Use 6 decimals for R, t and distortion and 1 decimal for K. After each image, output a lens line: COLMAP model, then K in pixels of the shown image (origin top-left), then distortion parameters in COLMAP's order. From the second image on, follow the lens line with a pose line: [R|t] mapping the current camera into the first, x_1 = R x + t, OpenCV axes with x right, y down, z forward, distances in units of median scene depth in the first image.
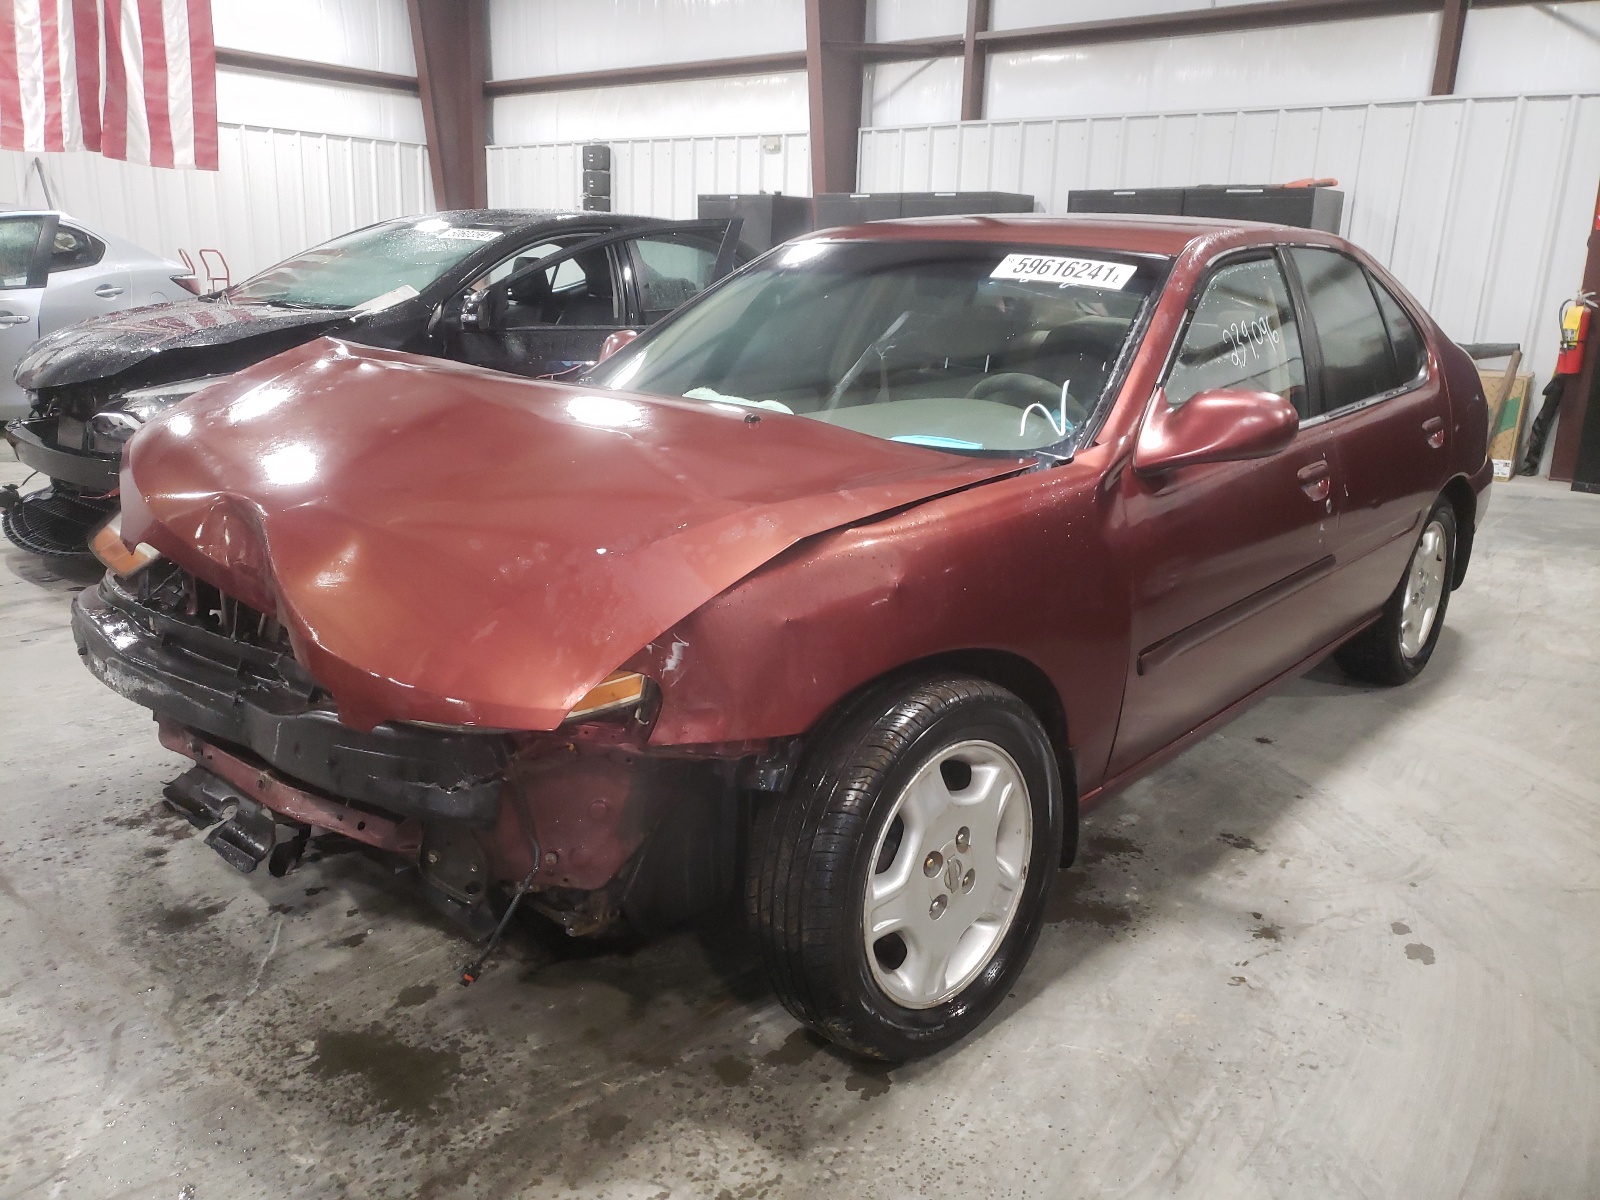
lens RADIAL K [[1274.9, 0, 804.6], [0, 1274.9, 591.1], [0, 0, 1]] dist [0.045747, 0.010181]
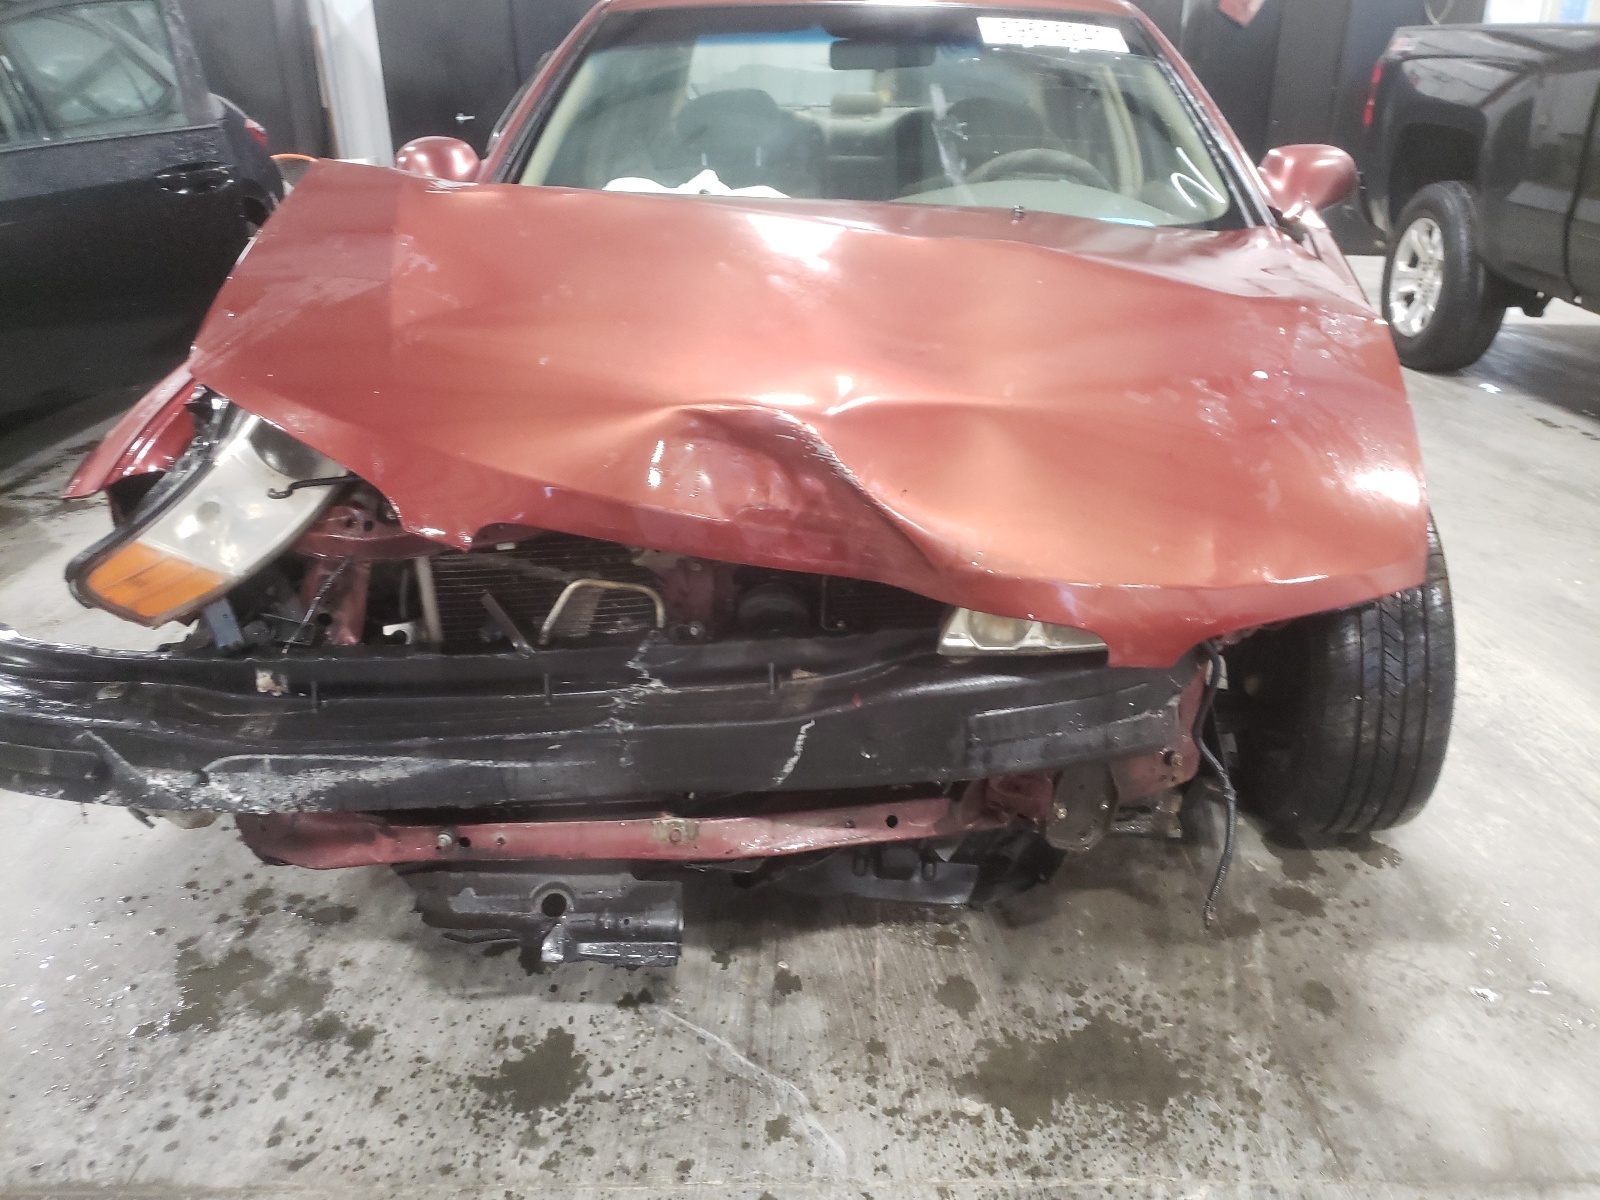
lens RADIAL K [[1274.9, 0, 801.7], [0, 1274.9, 609.2], [0, 0, 1]] dist [0.045747, 0.010181]
pose [[0.746055, -0.279830, 0.604233, -0.800492], [0.186230, 0.958887, 0.214135, -0.103280], [-0.639313, -0.047230, 0.767495, 0.476545]]
